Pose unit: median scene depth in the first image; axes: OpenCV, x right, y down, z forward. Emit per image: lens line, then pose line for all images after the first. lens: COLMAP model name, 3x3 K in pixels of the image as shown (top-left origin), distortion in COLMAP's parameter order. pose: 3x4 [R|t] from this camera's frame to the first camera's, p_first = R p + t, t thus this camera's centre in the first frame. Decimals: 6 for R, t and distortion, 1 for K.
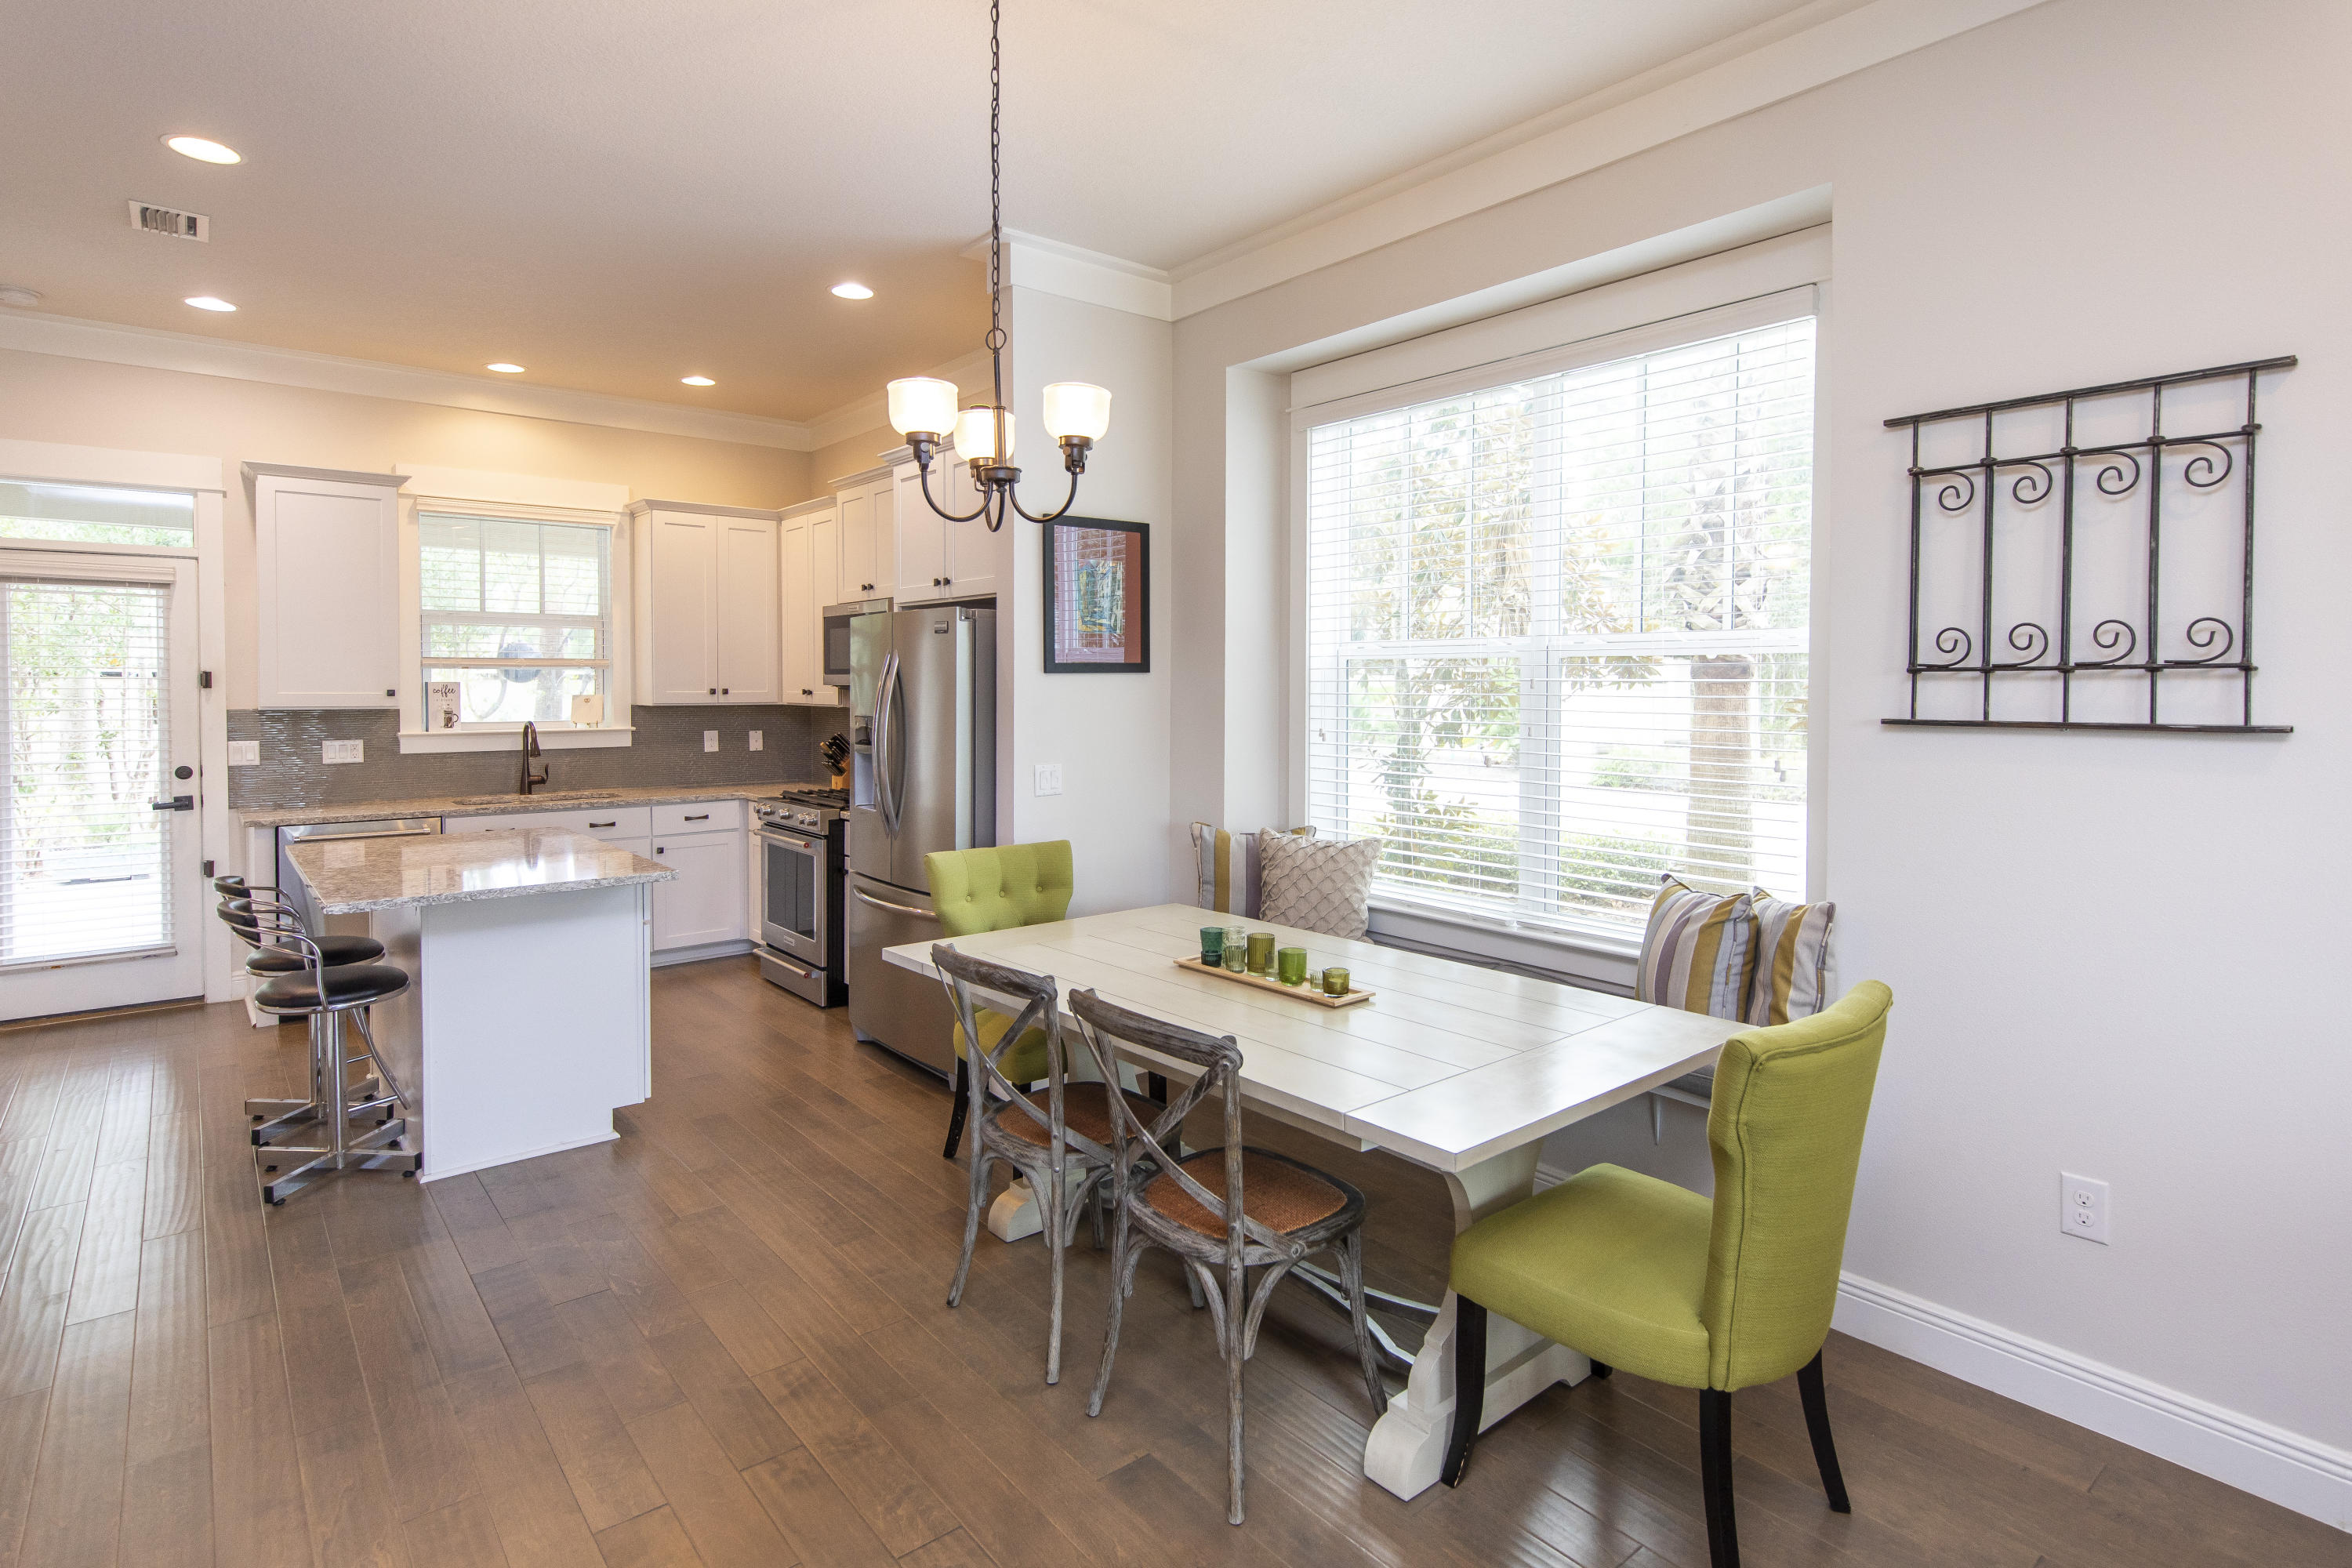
lens RADIAL K [[1213.6, 0, 1191.5], [0, 1213.6, 707.7], [0, 0, 1]] dist [0.001192, 0.005283]
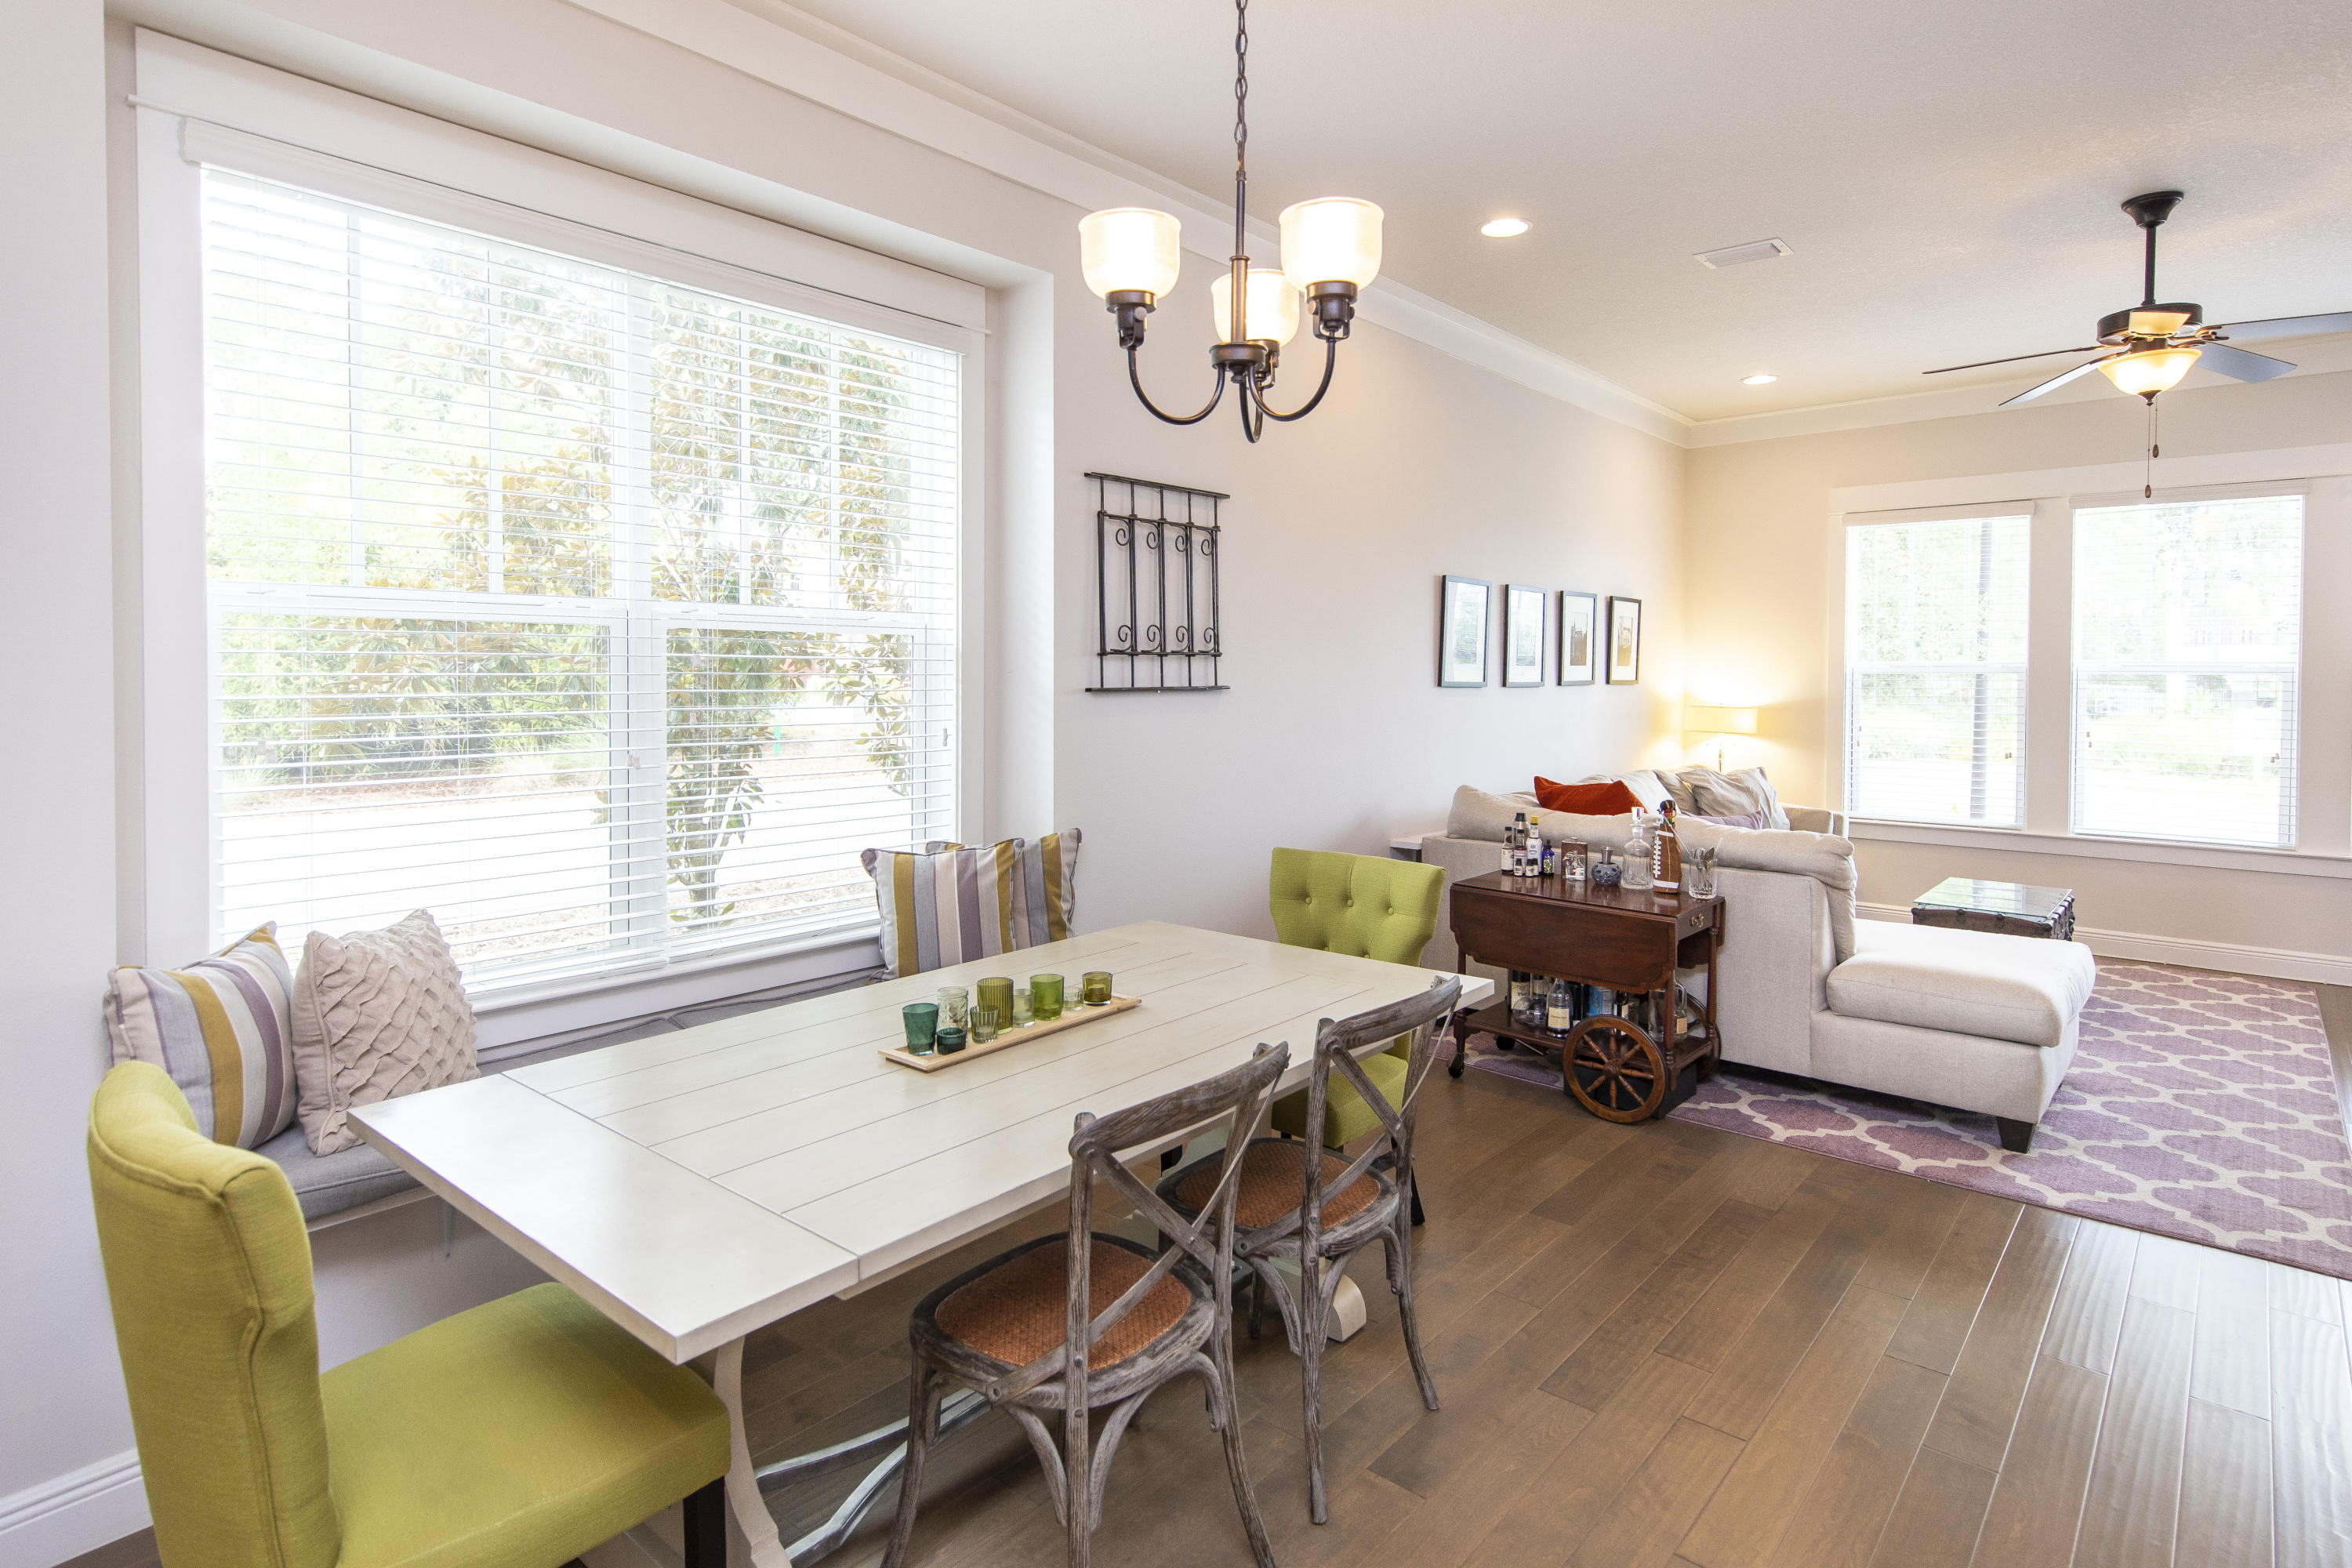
lens RADIAL K [[1213.6, 0, 1195.9], [0, 1213.6, 702.2], [0, 0, 1]] dist [0.001192, 0.005283]
pose [[-0.162022, -0.027172, 0.986413, -0.406025], [0.017799, 0.999378, 0.030453, -0.007459], [-0.986627, 0.022491, -0.161437, 0.552467]]
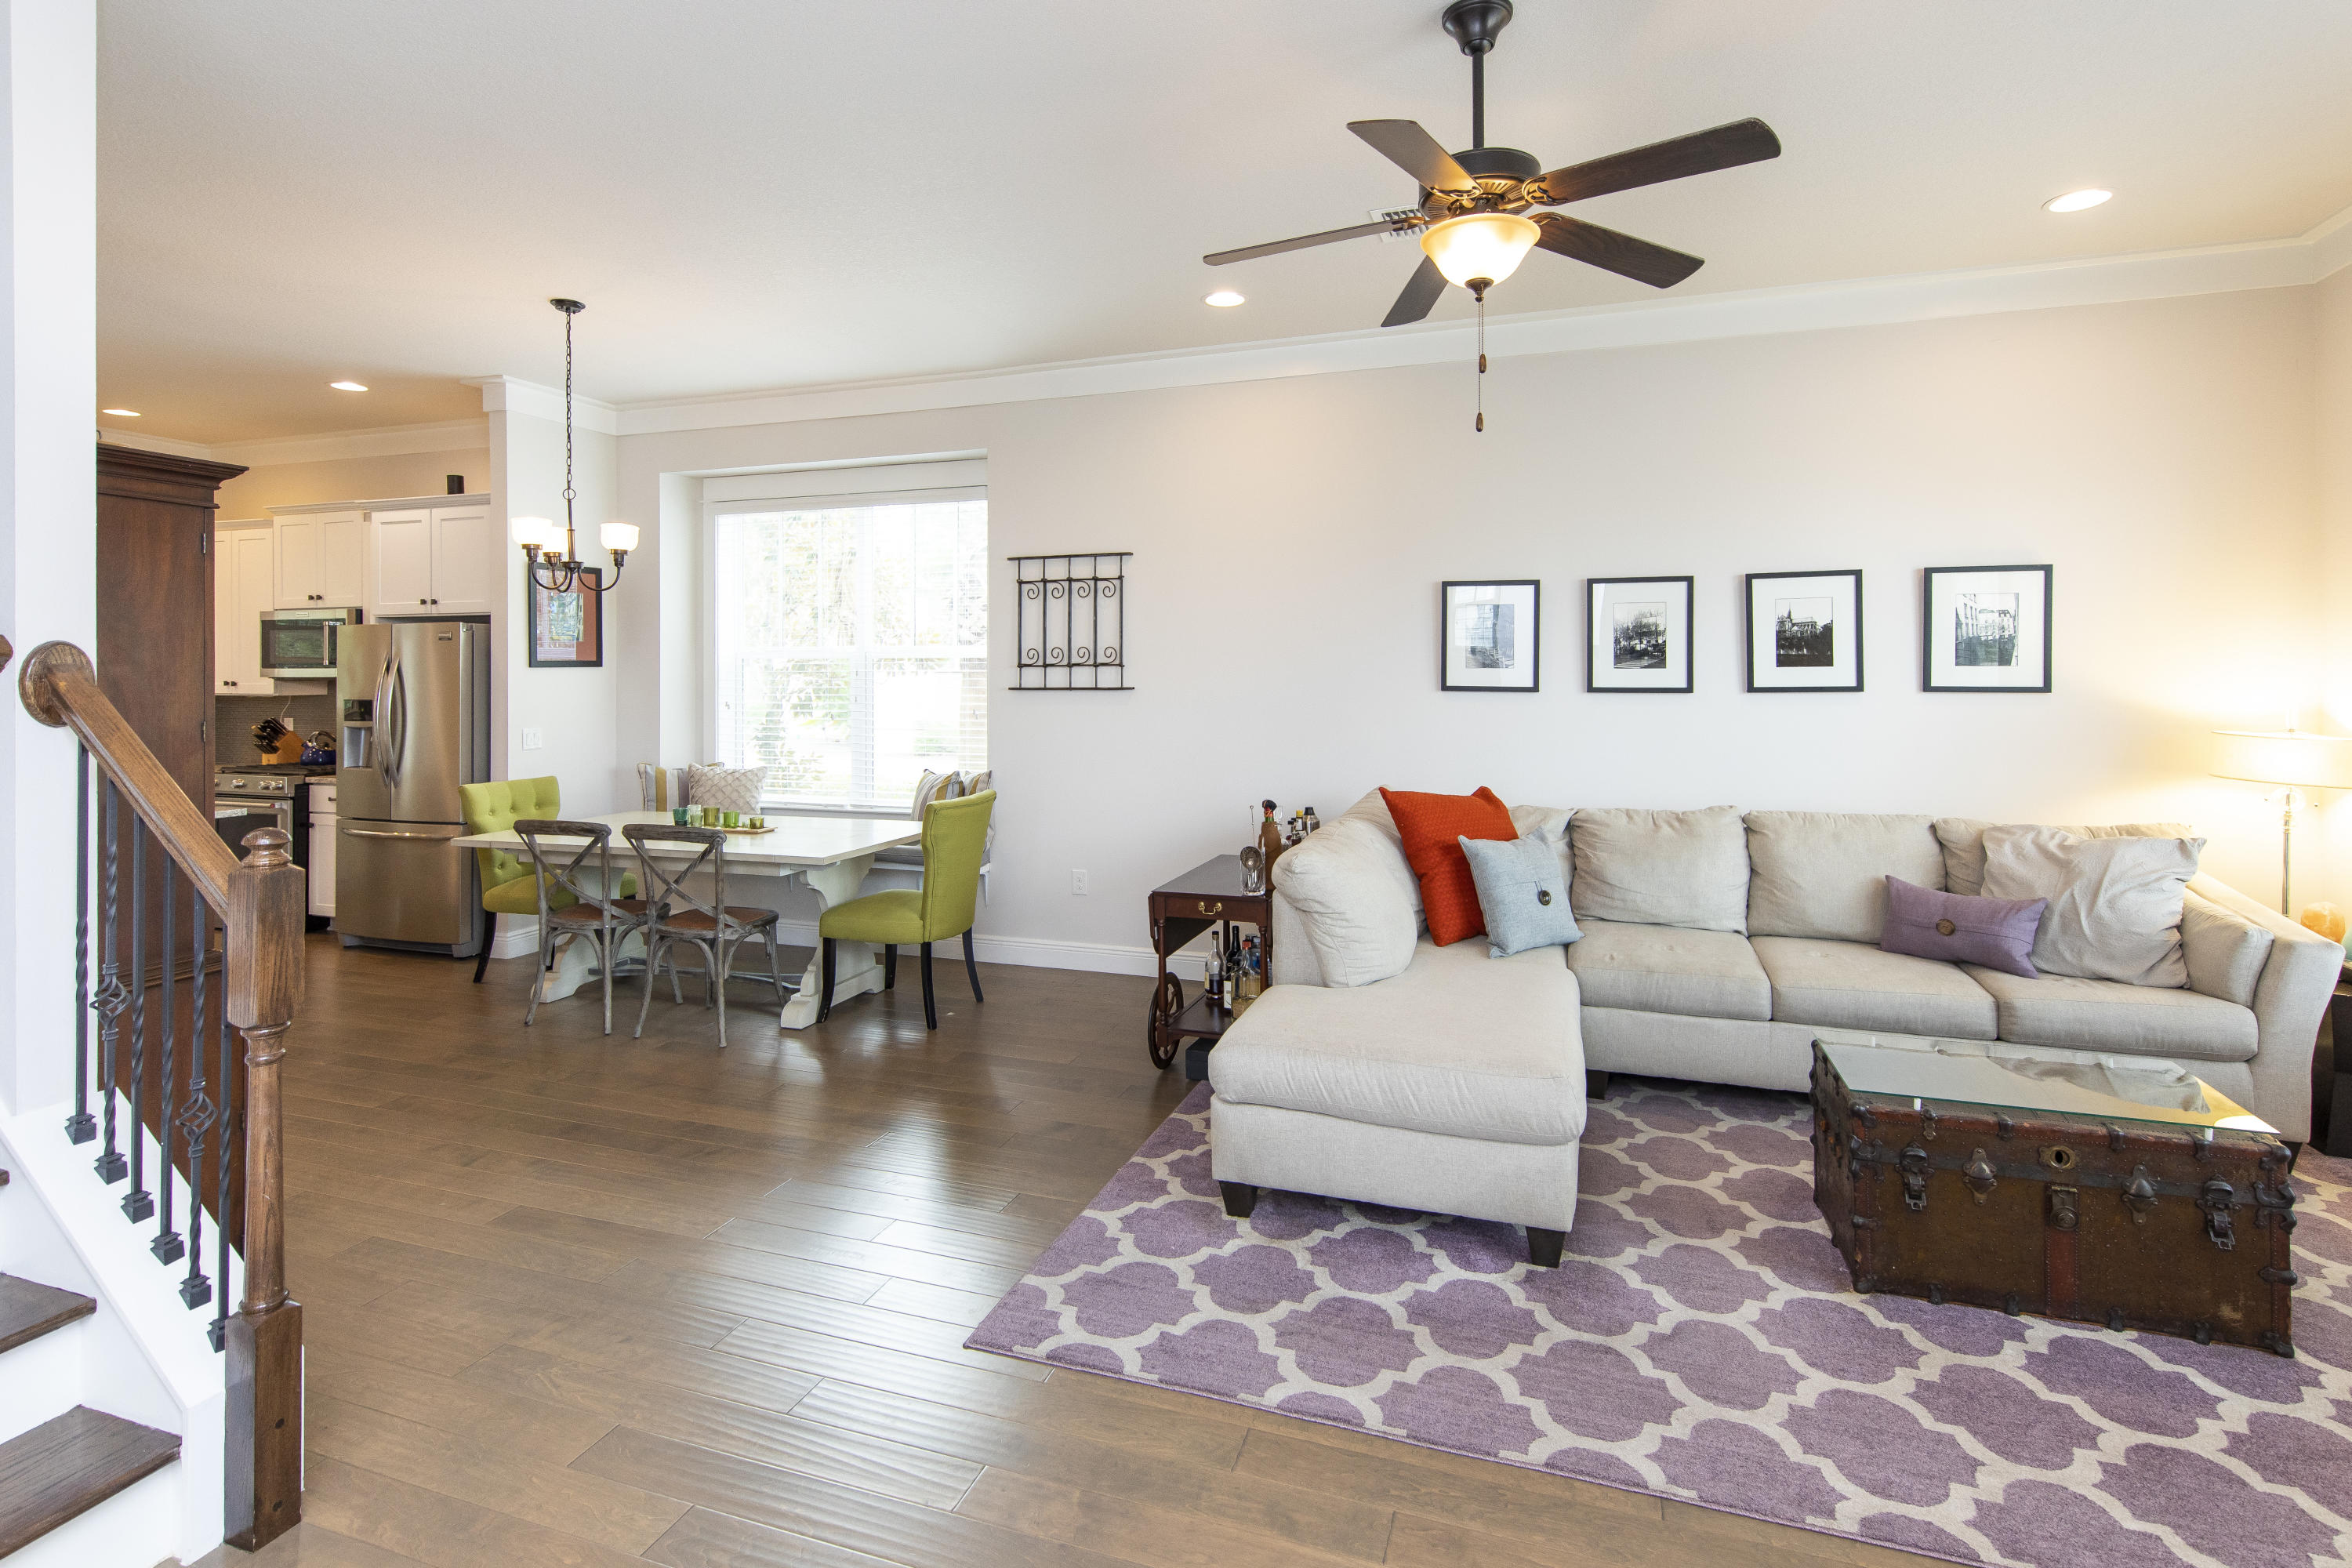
lens RADIAL K [[1127.2, 0, 1191.0], [0, 1127.2, 668.6], [0, 0, 1]] dist [0.011187, -0.000843]
pose [[0.851566, -0.003445, 0.524236, -0.127071], [0.016159, 0.999676, -0.019680, 0.010808], [-0.523998, 0.025230, 0.851346, -0.496257]]
